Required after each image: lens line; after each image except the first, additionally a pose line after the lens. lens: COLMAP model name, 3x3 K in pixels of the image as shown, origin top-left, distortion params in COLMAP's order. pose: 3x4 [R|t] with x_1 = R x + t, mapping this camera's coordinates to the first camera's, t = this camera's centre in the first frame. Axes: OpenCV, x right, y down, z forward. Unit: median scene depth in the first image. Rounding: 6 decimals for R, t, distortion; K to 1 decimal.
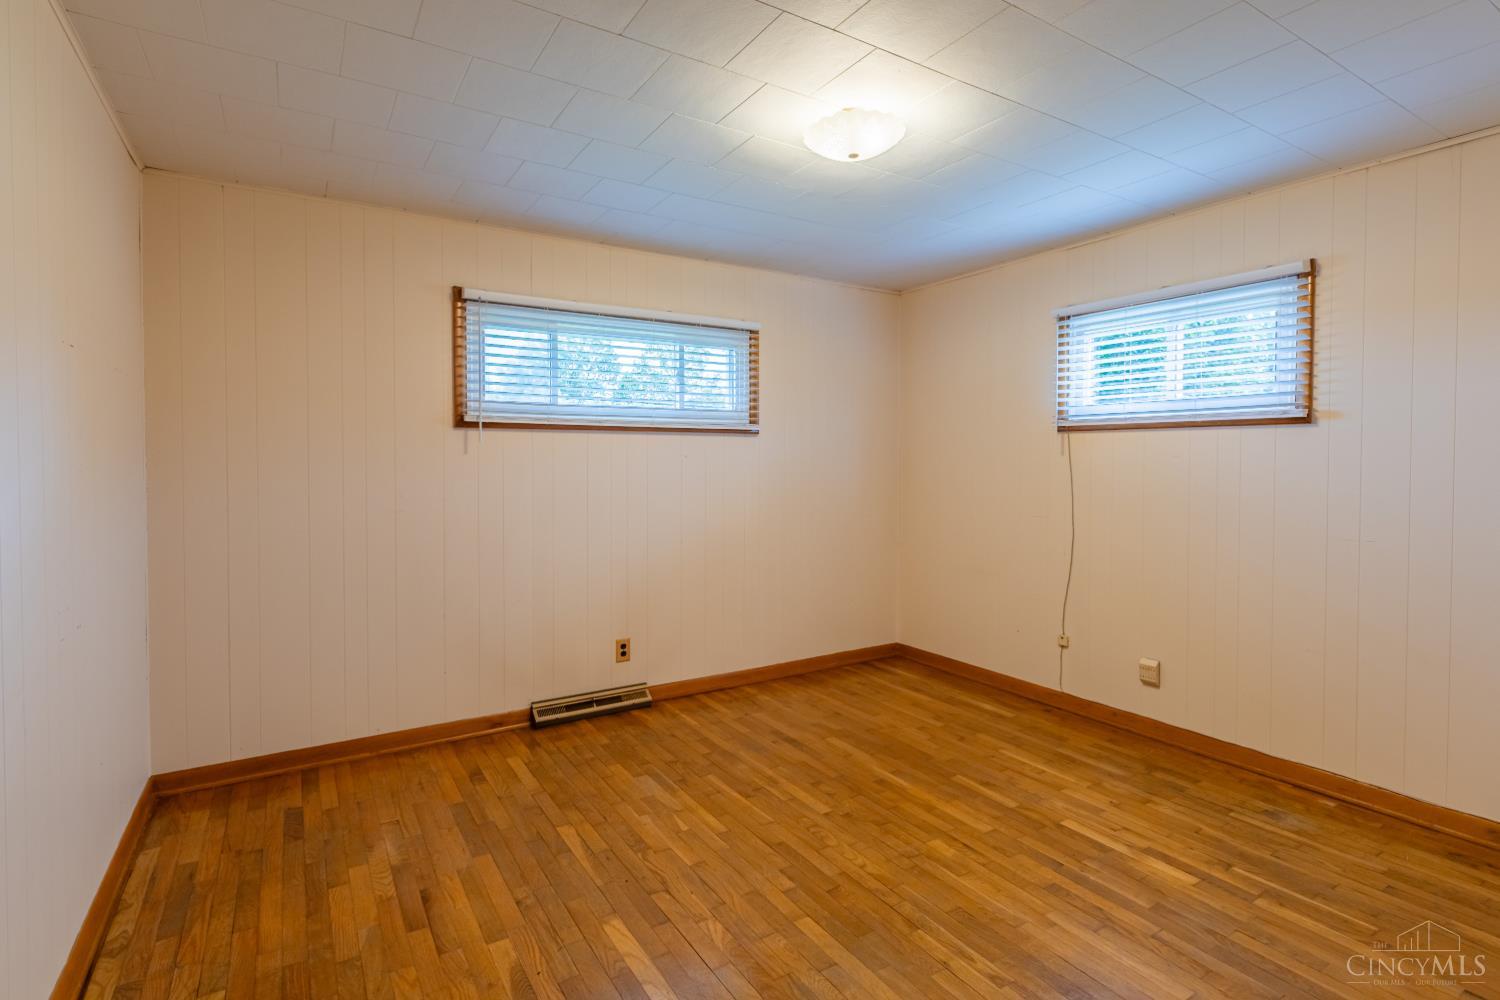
lens RADIAL K [[698.3, 0, 747.0], [0, 698.3, 480.9], [0, 0, 1]] dist [-0.000223, 0.000034]
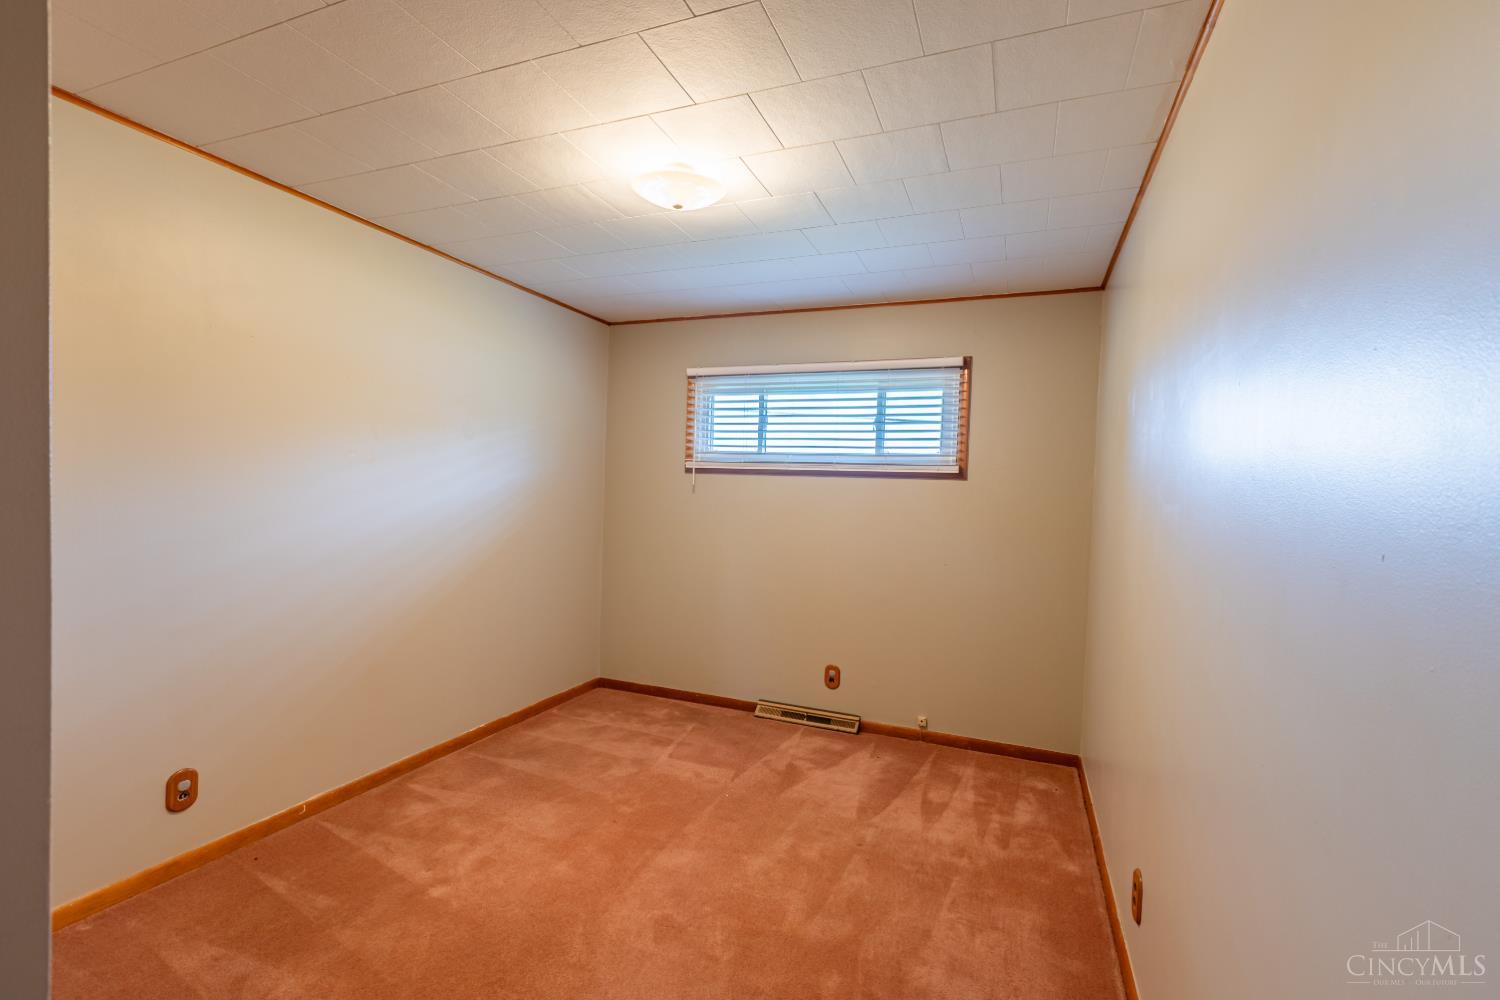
lens RADIAL K [[689.3, 0, 750.0], [0, 689.3, 500.0], [0, 0, 1]] dist [-0.001053, 0.000032]
pose [[0.577509, 0.031940, -0.815759, 0.640906], [-0.066600, 0.997747, -0.008084, -0.014724], [0.813663, 0.058999, 0.578335, 0.276982]]
